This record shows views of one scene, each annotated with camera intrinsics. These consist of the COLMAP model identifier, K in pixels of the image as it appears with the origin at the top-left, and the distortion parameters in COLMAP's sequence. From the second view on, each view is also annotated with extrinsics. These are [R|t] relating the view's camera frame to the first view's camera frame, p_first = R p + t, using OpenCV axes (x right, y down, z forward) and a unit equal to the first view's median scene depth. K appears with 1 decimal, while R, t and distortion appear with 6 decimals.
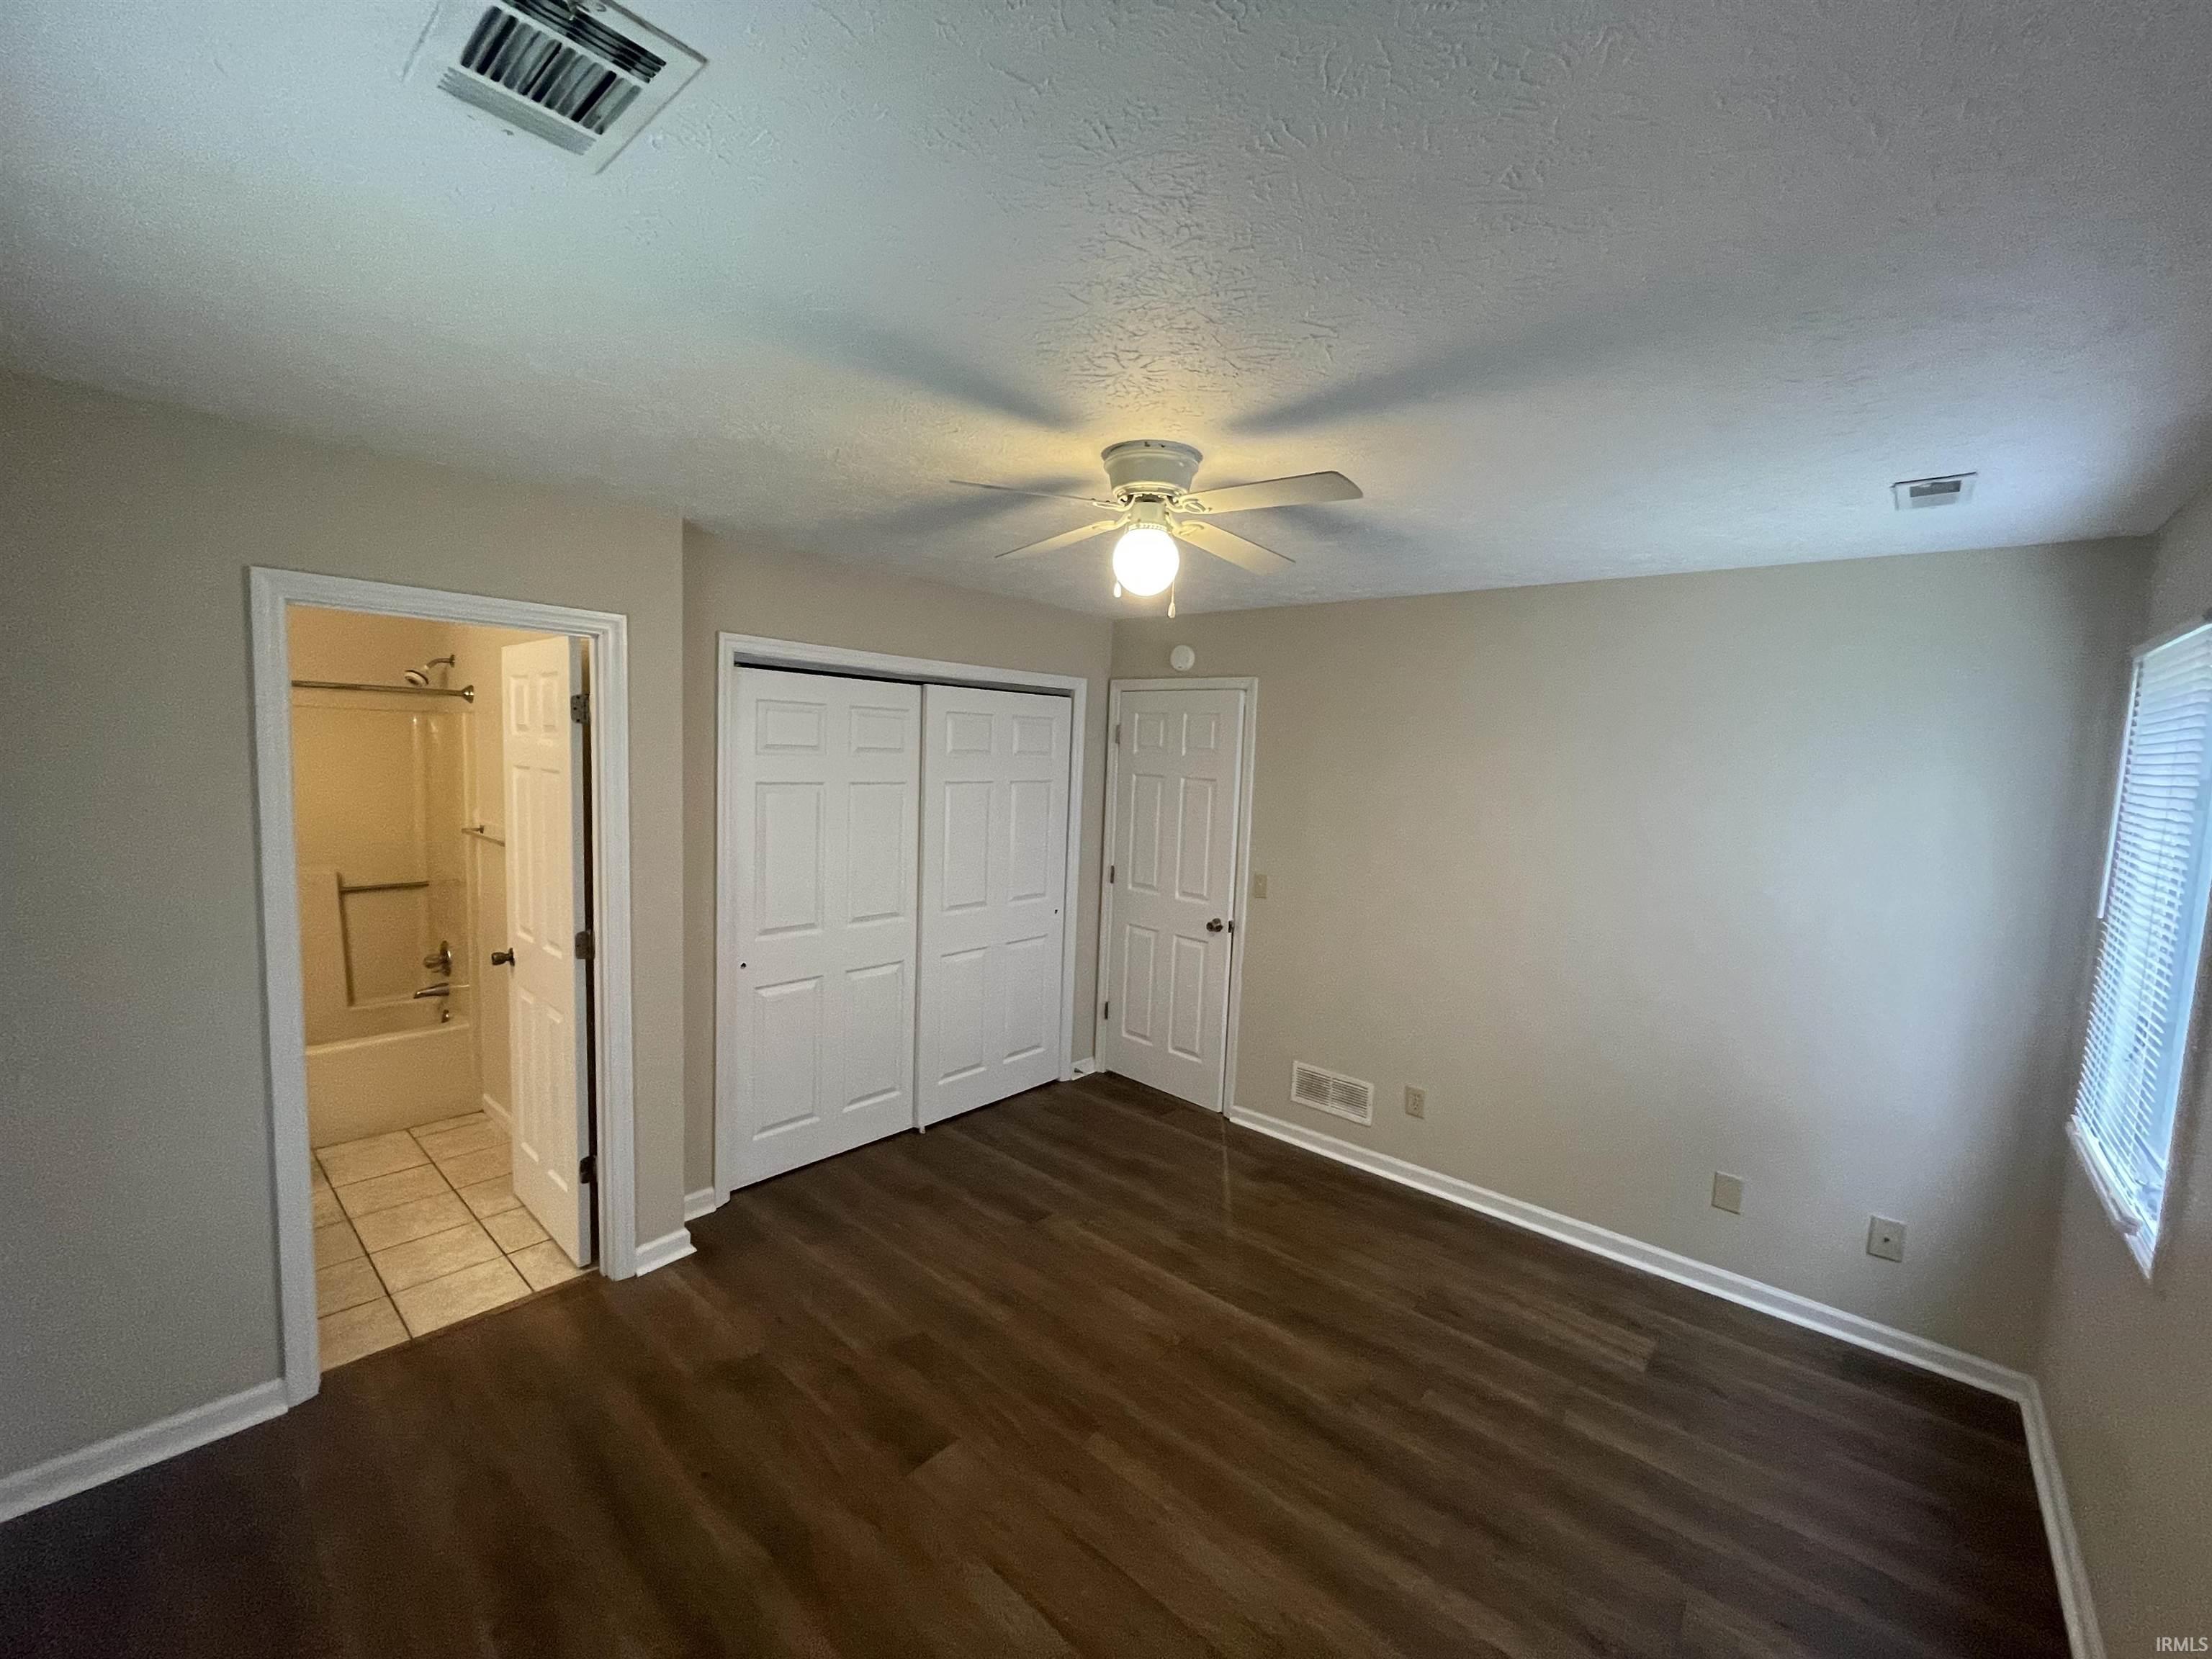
lens RADIAL K [[888.6, 0, 1106.0], [0, 888.6, 829.5], [0, 0, 1]] dist [-0.001409, -0.000135]
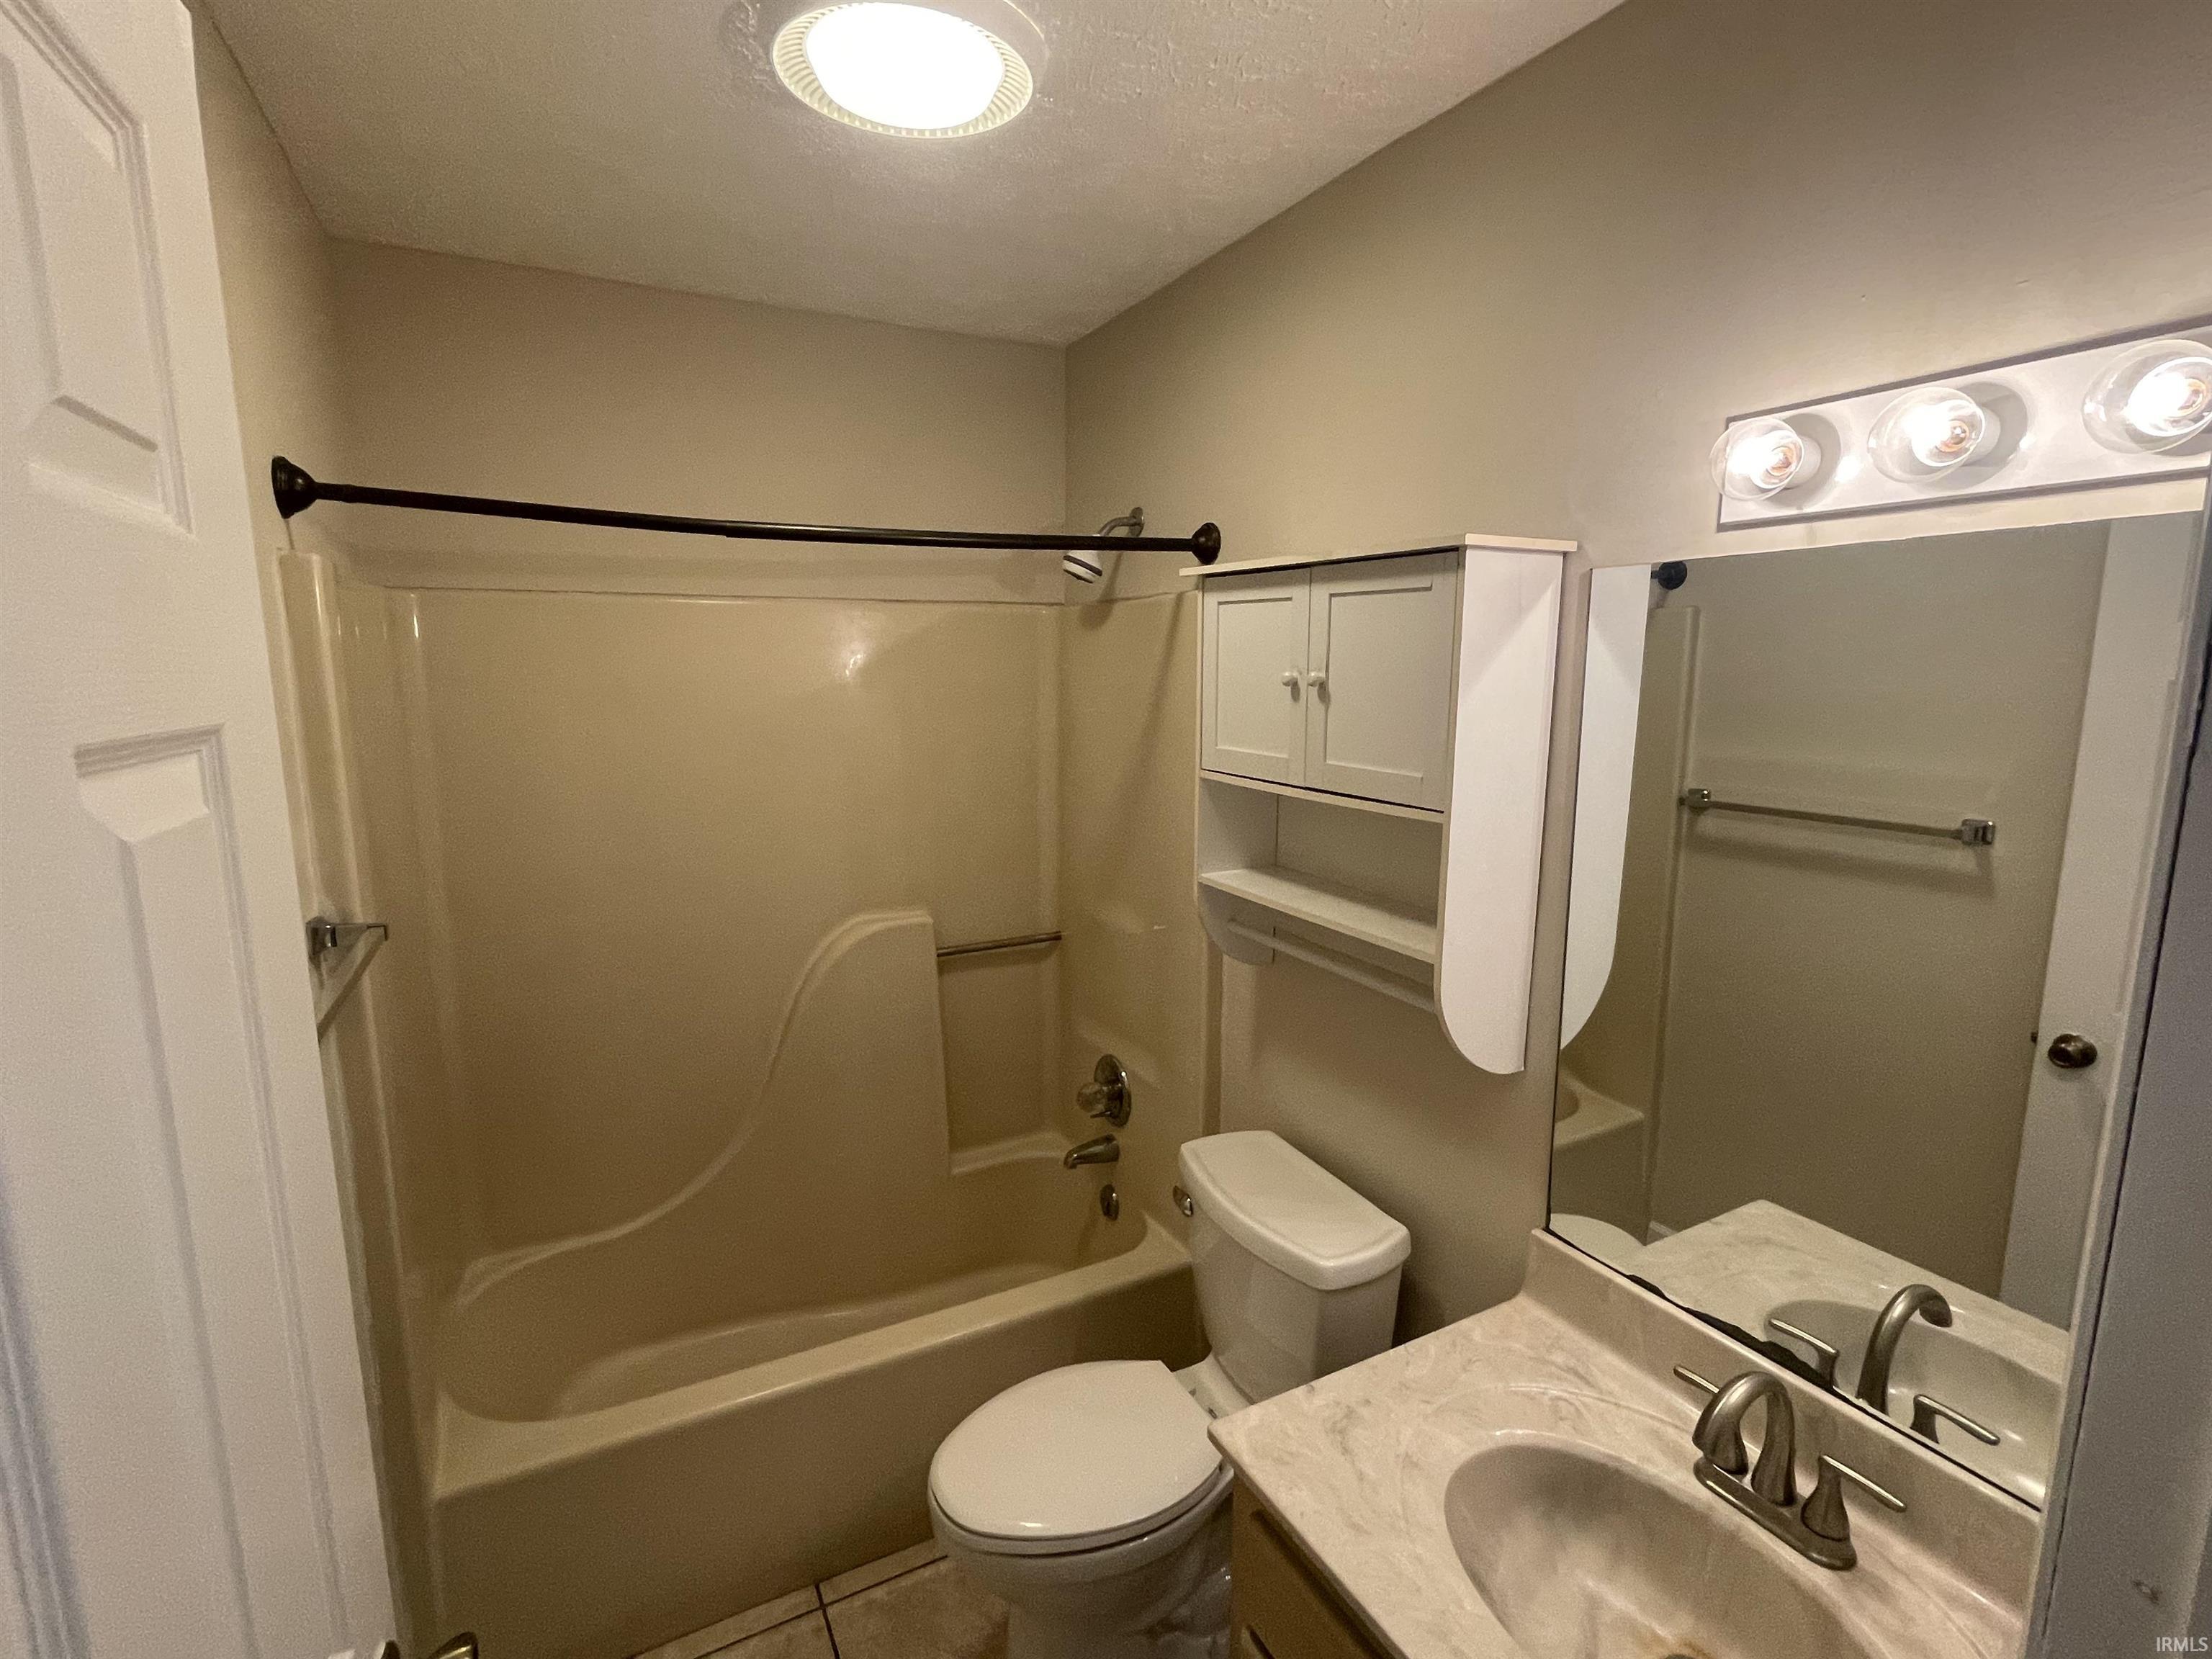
lens RADIAL K [[1025.0, 0, 1106.3], [0, 1025.0, 843.2], [0, 0, 1]] dist [-0.000890, -0.000109]
pose [[0.931511, 0.002484, -0.363705, -0.551002], [0.019693, 0.998165, 0.057255, -0.031752], [0.363180, -0.060496, 0.929753, 0.473377]]
